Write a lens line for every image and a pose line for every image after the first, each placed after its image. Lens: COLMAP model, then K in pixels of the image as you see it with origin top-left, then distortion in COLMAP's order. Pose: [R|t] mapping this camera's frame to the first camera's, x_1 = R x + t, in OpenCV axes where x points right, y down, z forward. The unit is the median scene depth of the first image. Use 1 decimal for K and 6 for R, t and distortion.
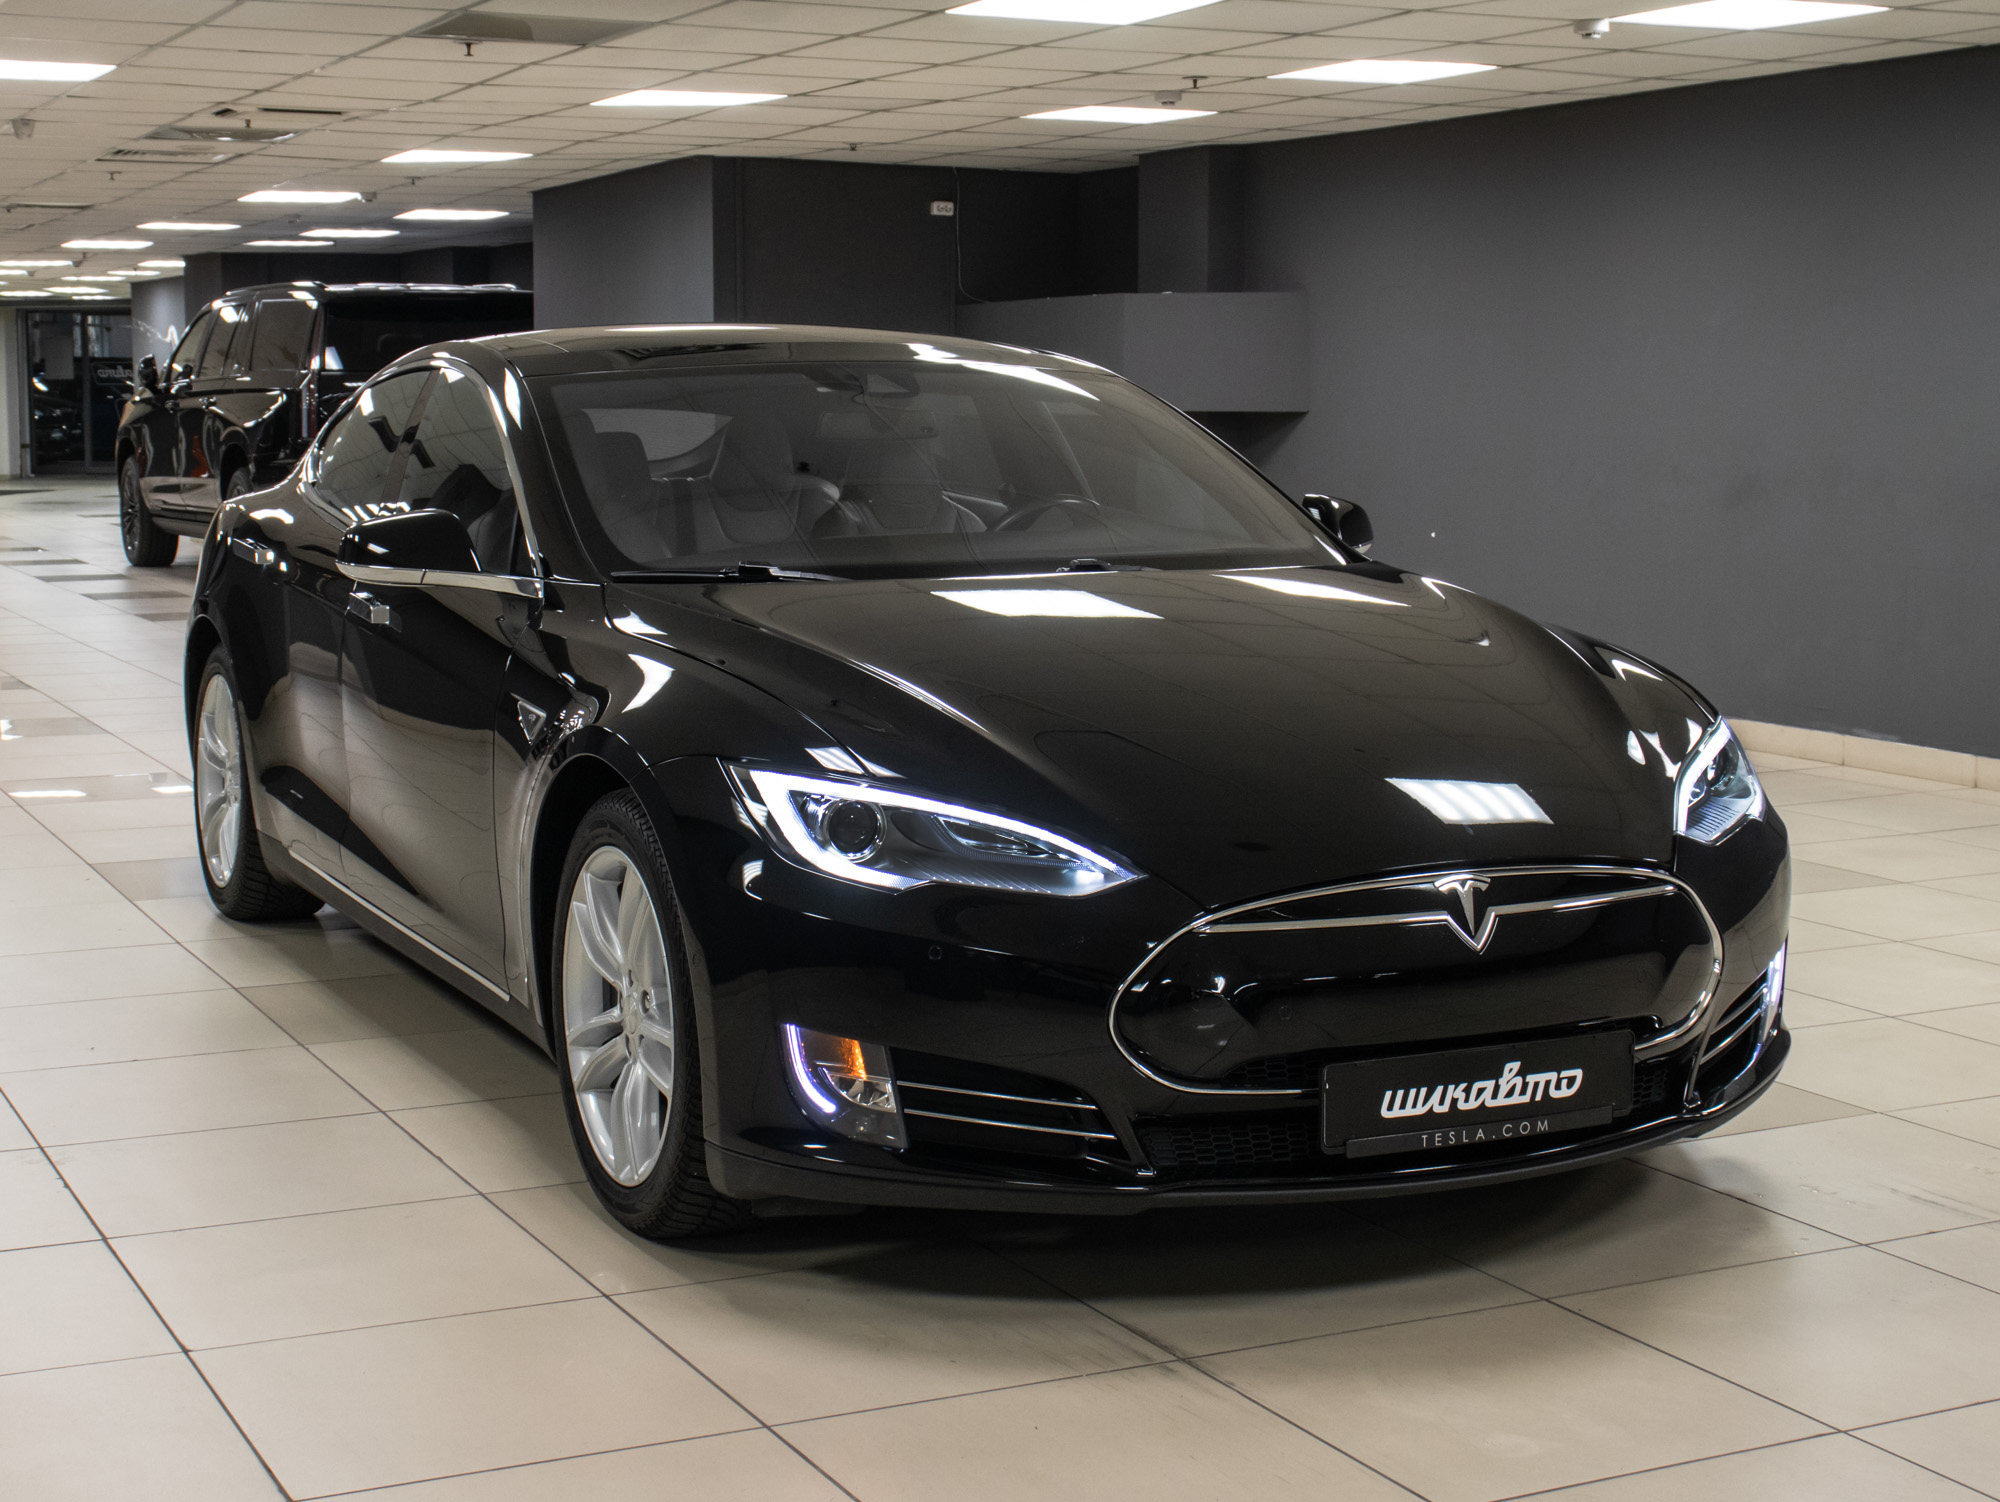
lens RADIAL K [[2974.3, 0, 998.3], [0, 2974.3, 654.6], [0, 0, 1]] dist [-0.098419, -0.028024]
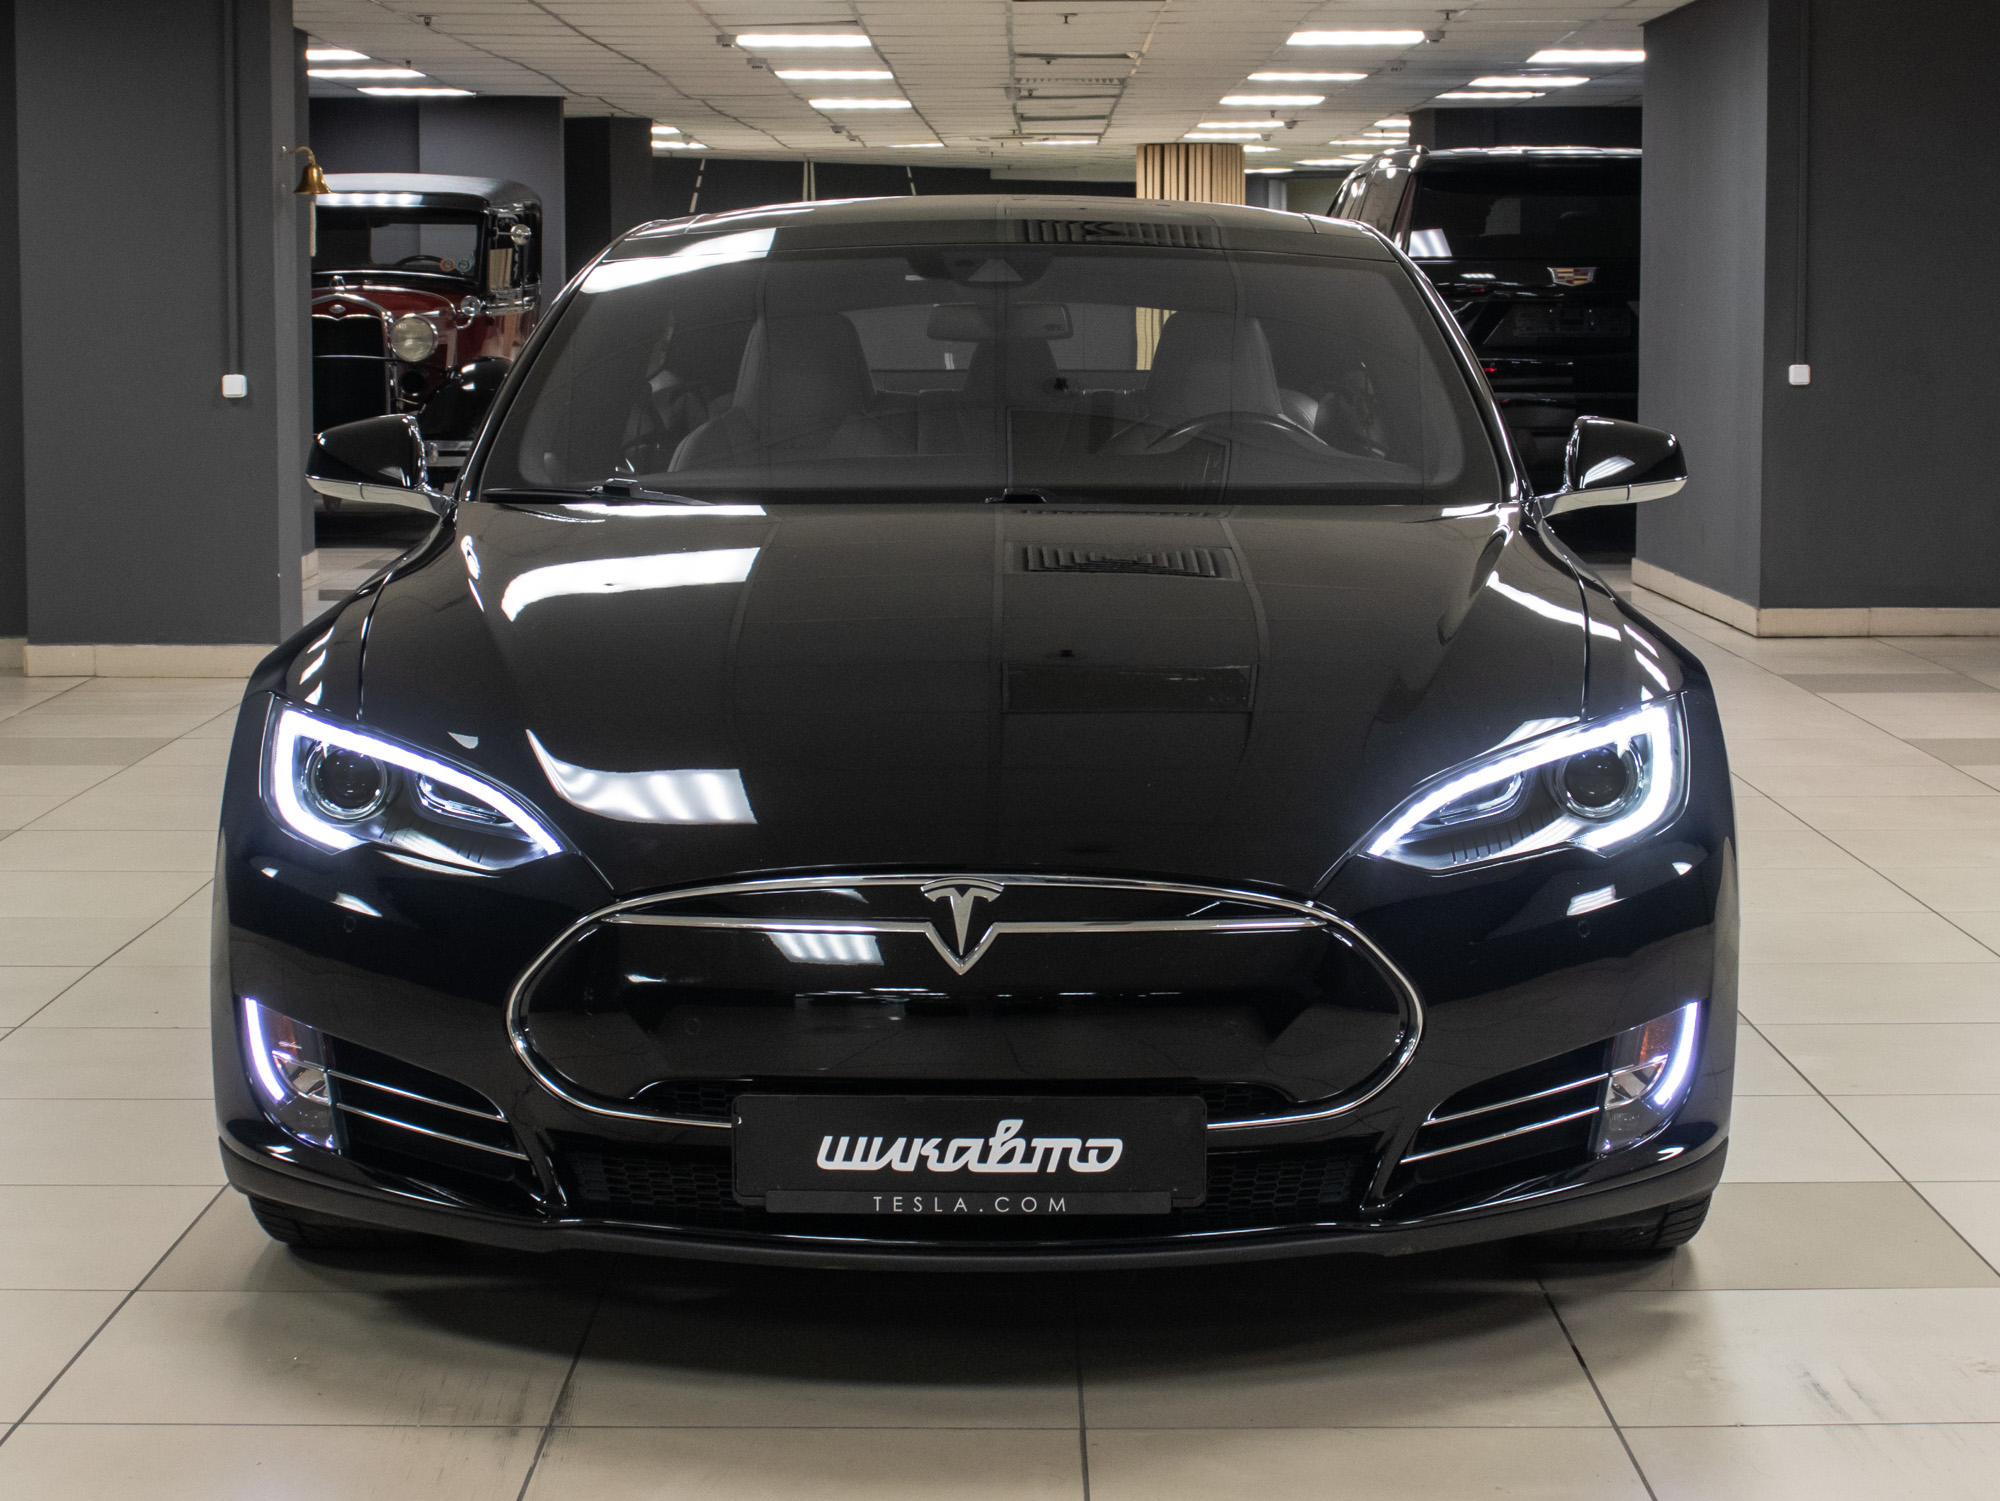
lens RADIAL K [[3948.6, 0, 1000.0], [0, 3948.6, 750.5], [0, 0, 1]] dist [0.000449, -0.364808]
pose [[0.893442, 0.048702, -0.446530, 0.641209], [-0.036357, 0.998684, 0.036179, 0.000681], [0.447705, -0.016089, 0.894037, 0.053377]]
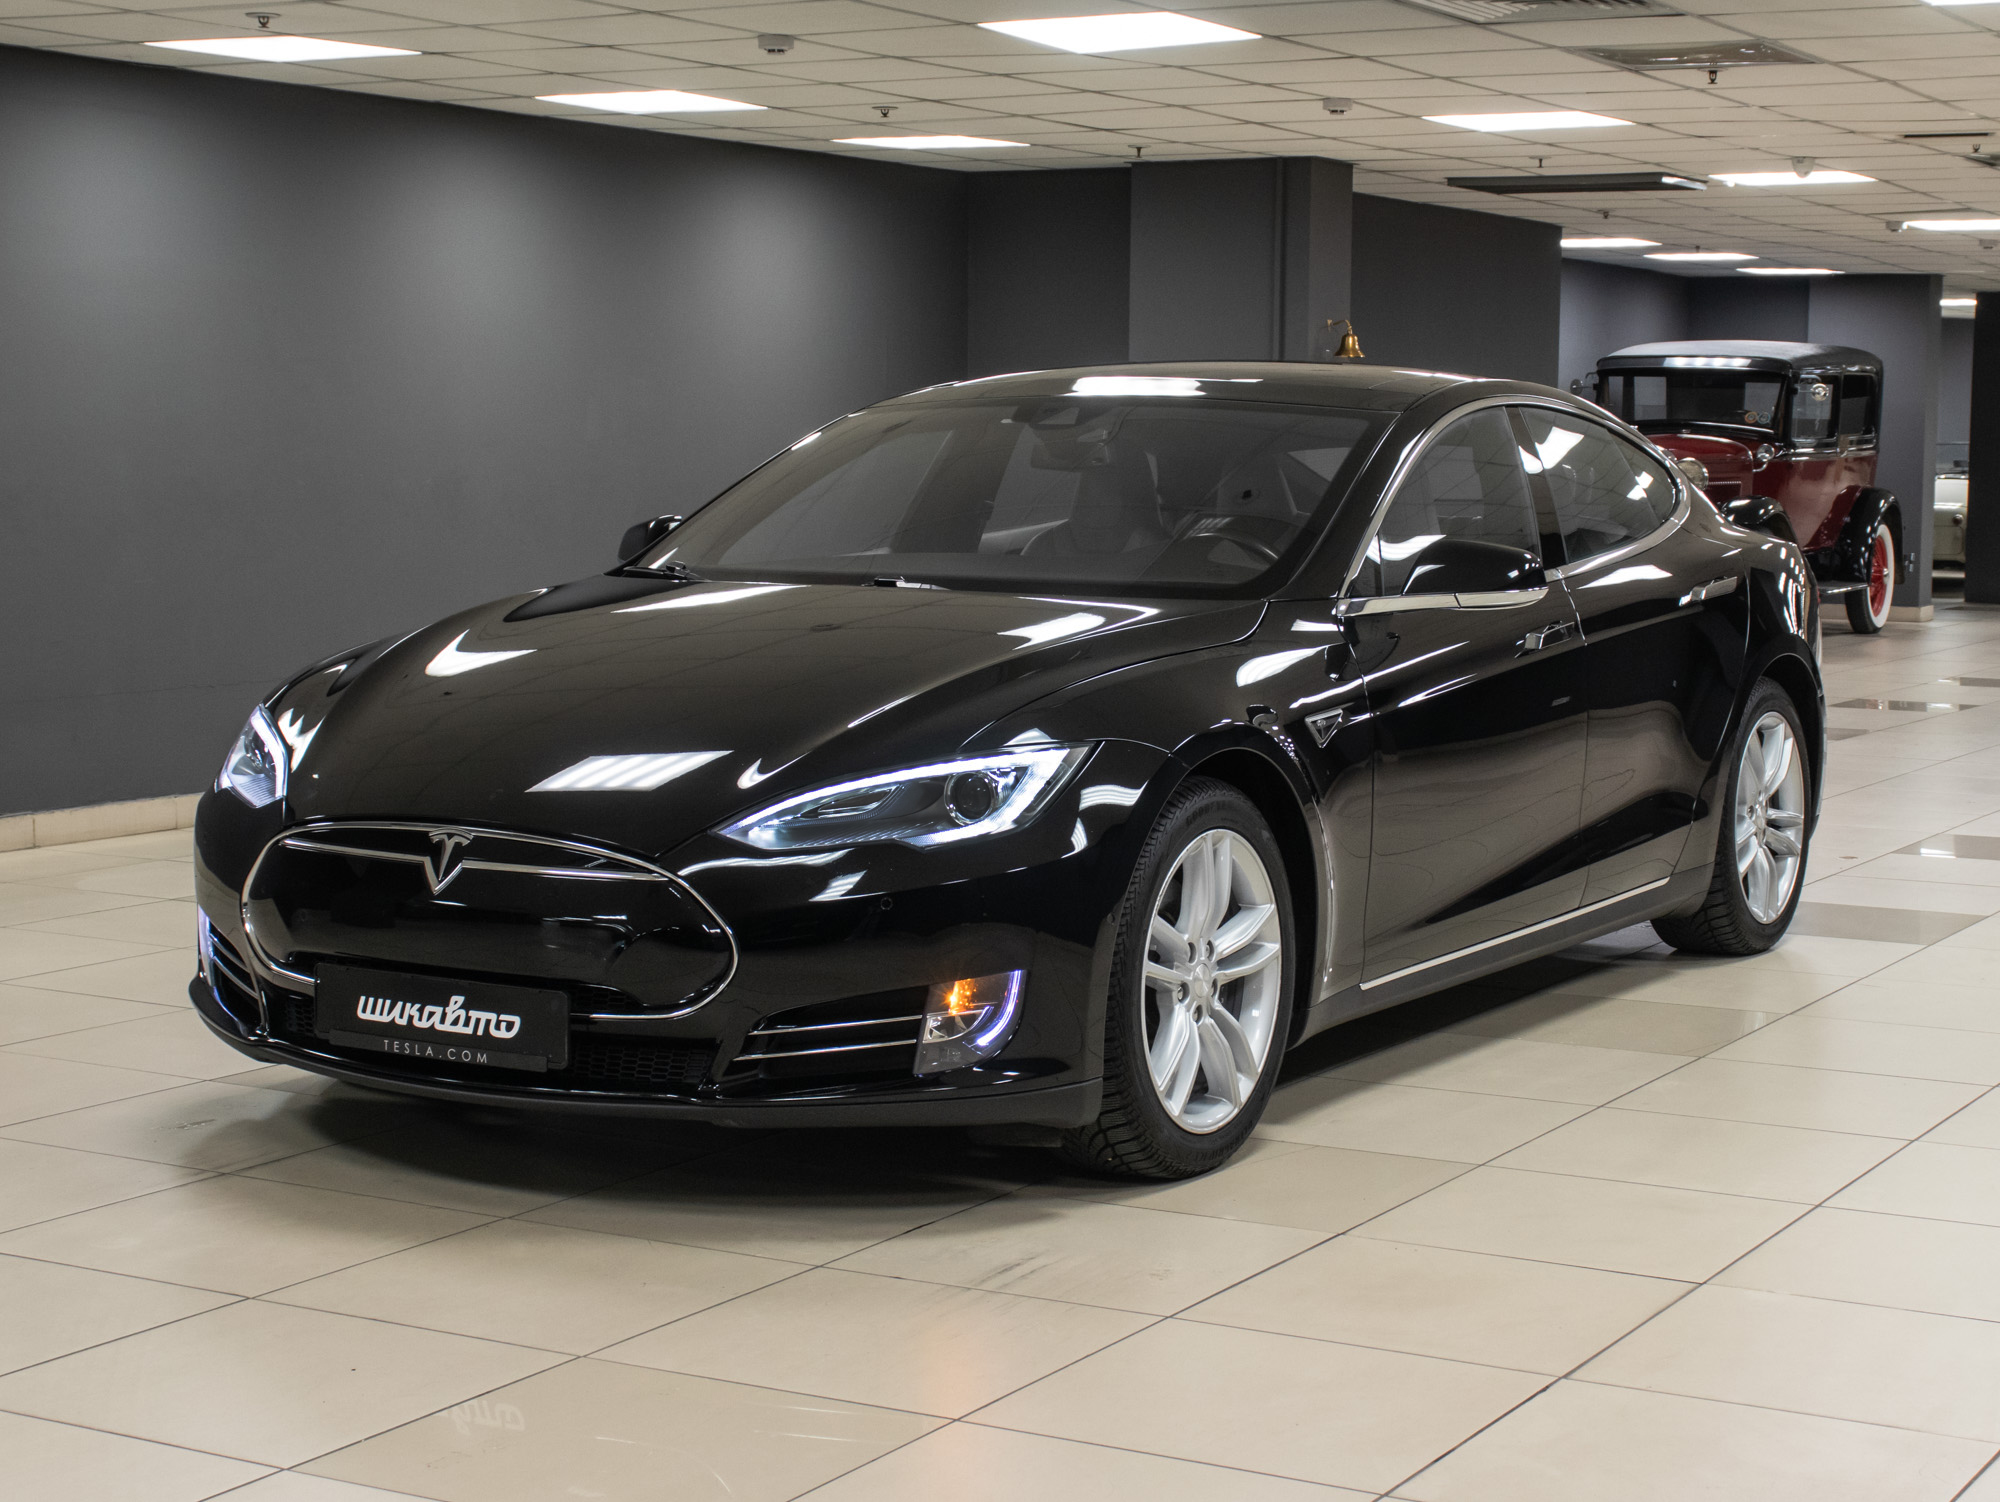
lens RADIAL K [[3450.8, 0, 1000.0], [0, 3450.8, 751.0], [0, 0, 1]] dist [-0.034851, 0.030122]
pose [[0.550823, 0.080114, -0.830768, 1.401177], [-0.082324, 0.995744, 0.041440, -0.030191], [0.830552, 0.045566, 0.555074, 0.427262]]
